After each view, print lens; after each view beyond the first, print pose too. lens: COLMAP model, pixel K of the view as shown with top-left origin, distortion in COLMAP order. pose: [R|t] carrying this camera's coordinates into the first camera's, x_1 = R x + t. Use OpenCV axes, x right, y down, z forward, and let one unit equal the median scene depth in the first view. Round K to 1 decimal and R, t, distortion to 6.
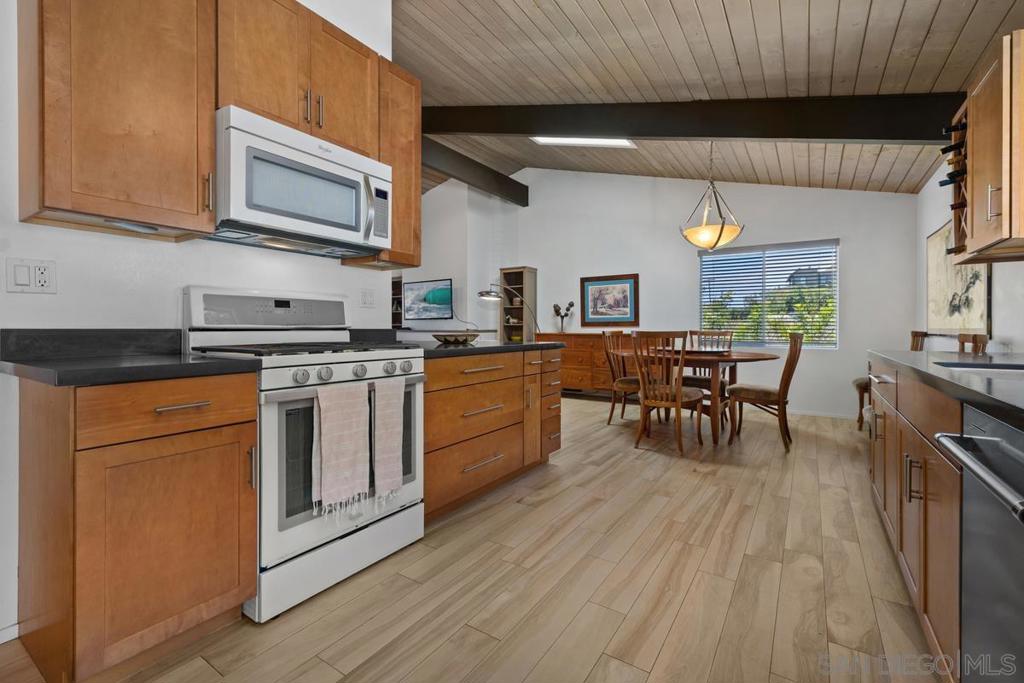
lens RADIAL K [[449.3, 0, 512.6], [0, 449.3, 328.8], [0, 0, 1]] dist [0.000370, -0.000234]
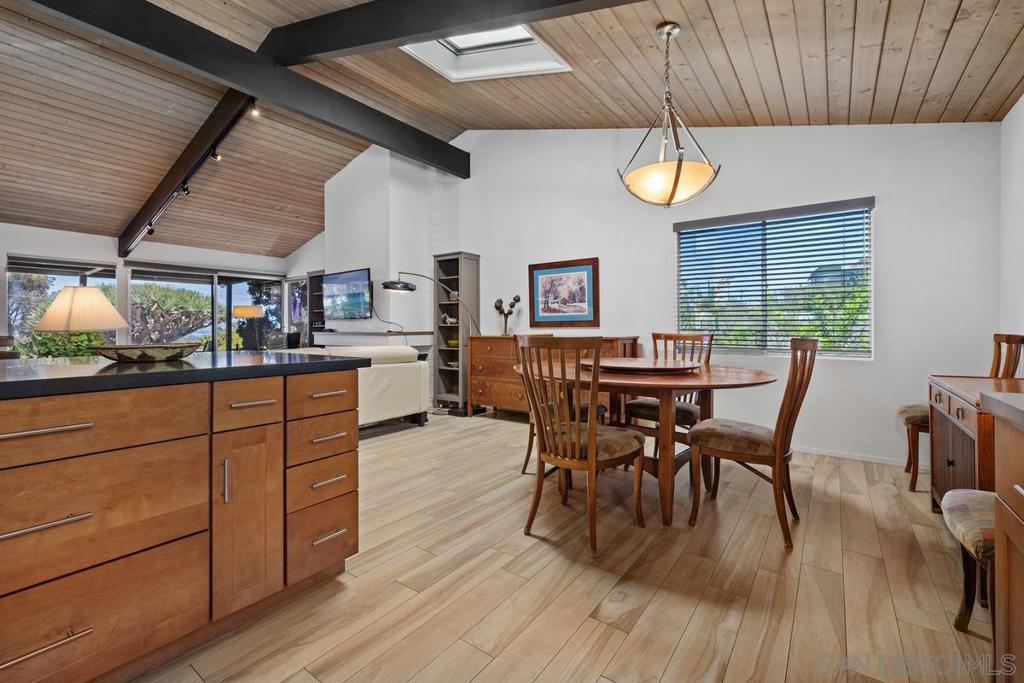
lens RADIAL K [[441.8, 0, 513.2], [0, 441.8, 327.2], [0, 0, 1]] dist [0.000589, 0.000171]
pose [[0.999058, -0.003443, -0.043258, 0.287291], [0.003279, 0.999987, -0.003856, -0.004468], [0.043271, 0.003710, 0.999057, 0.423444]]
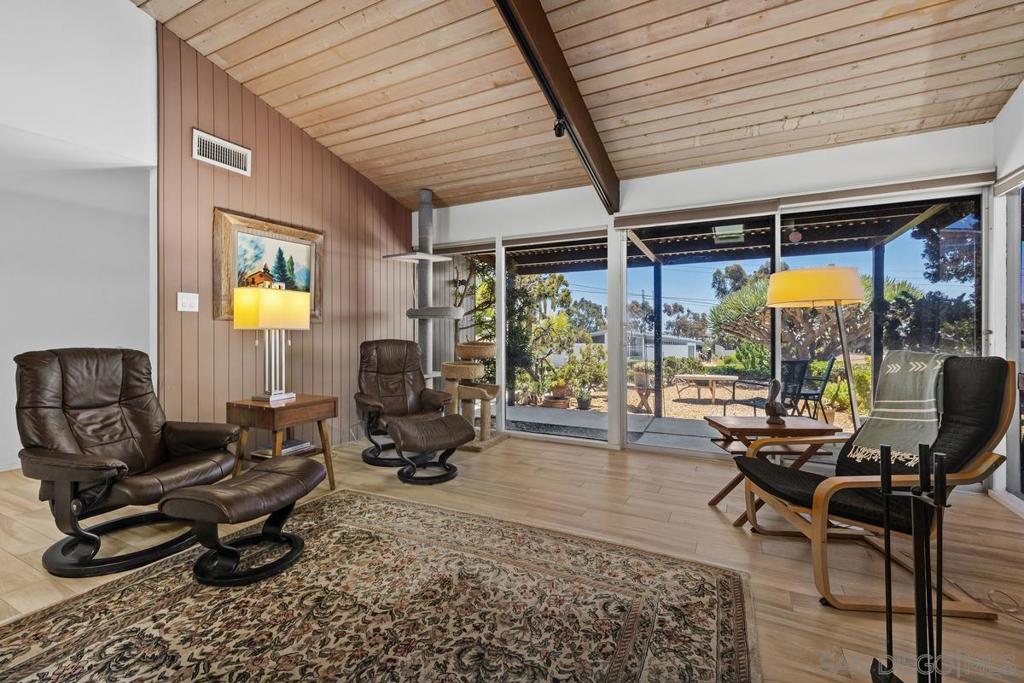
lens RADIAL K [[441.1, 0, 514.5], [0, 441.1, 331.7], [0, 0, 1]] dist [0.001957, 0.000567]
pose [[0.116698, -0.000812, -0.993167, -0.352912], [-0.001716, 0.999998, -0.001020, -0.016085], [0.993166, 0.001824, 0.116696, 1.790378]]
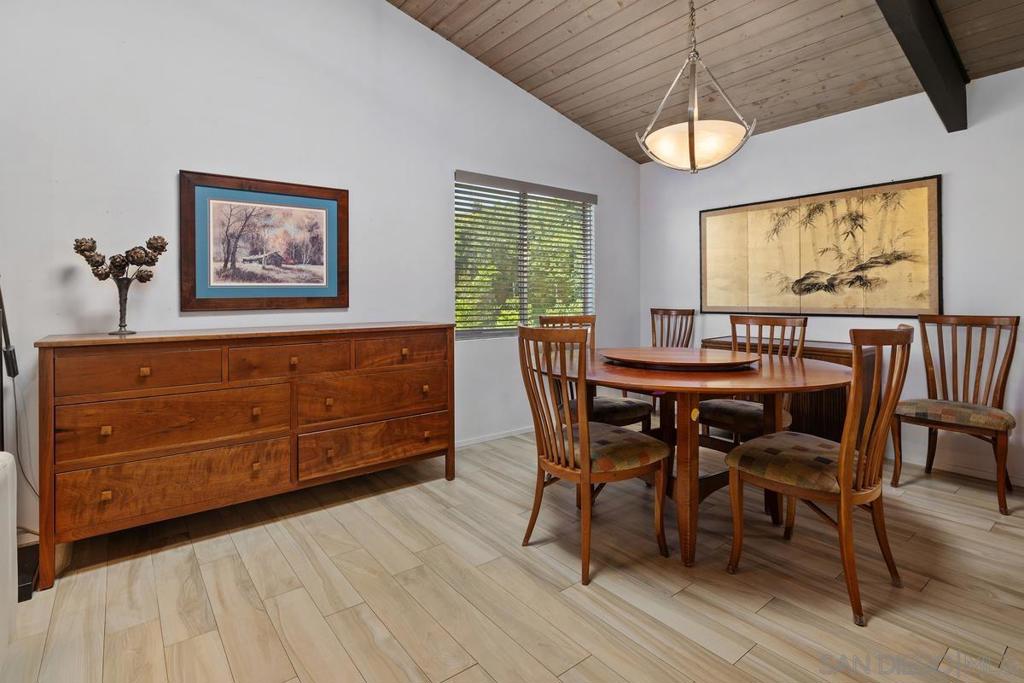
lens RADIAL K [[504.6, 0, 512.4], [0, 504.6, 291.8], [0, 0, 1]] dist [-0.002705, 0.000464]
pose [[0.313160, 0.006889, 0.949675, -0.248994], [0.007679, 0.999923, -0.009785, -0.026375], [-0.949669, 0.010357, 0.313083, 1.166993]]
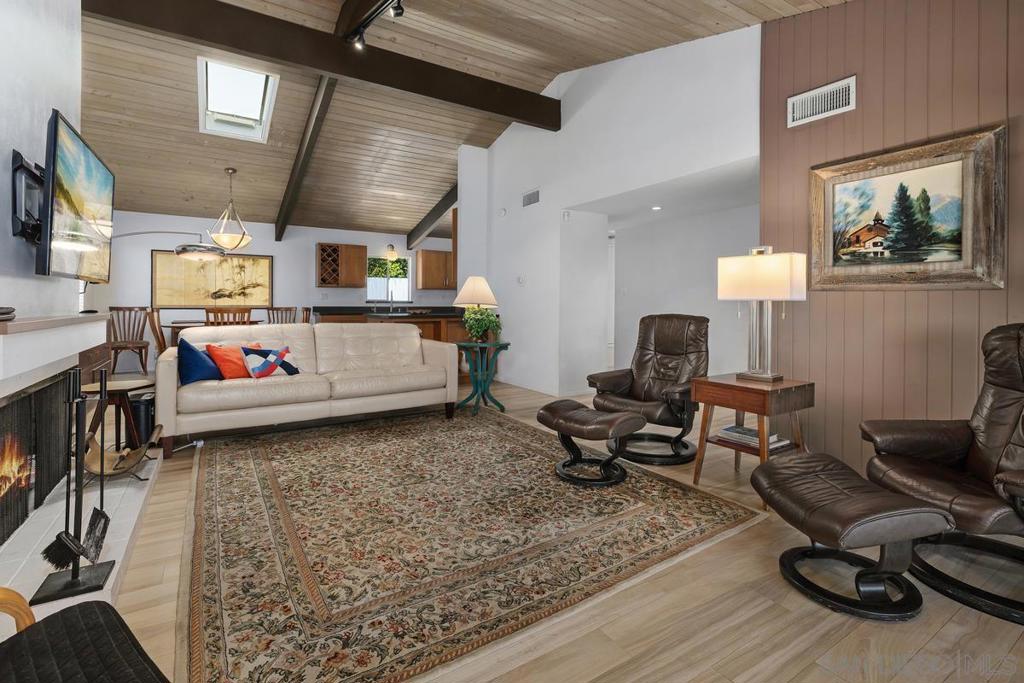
lens RADIAL K [[473.6, 0, 510.7], [0, 473.6, 304.9], [0, 0, 1]] dist [-0.001770, 0.000457]
pose [[-0.911712, -0.006005, 0.410786, -1.113301], [-0.005061, 0.999981, 0.003384, -0.014259], [-0.410799, 0.001006, -0.911725, 2.284664]]
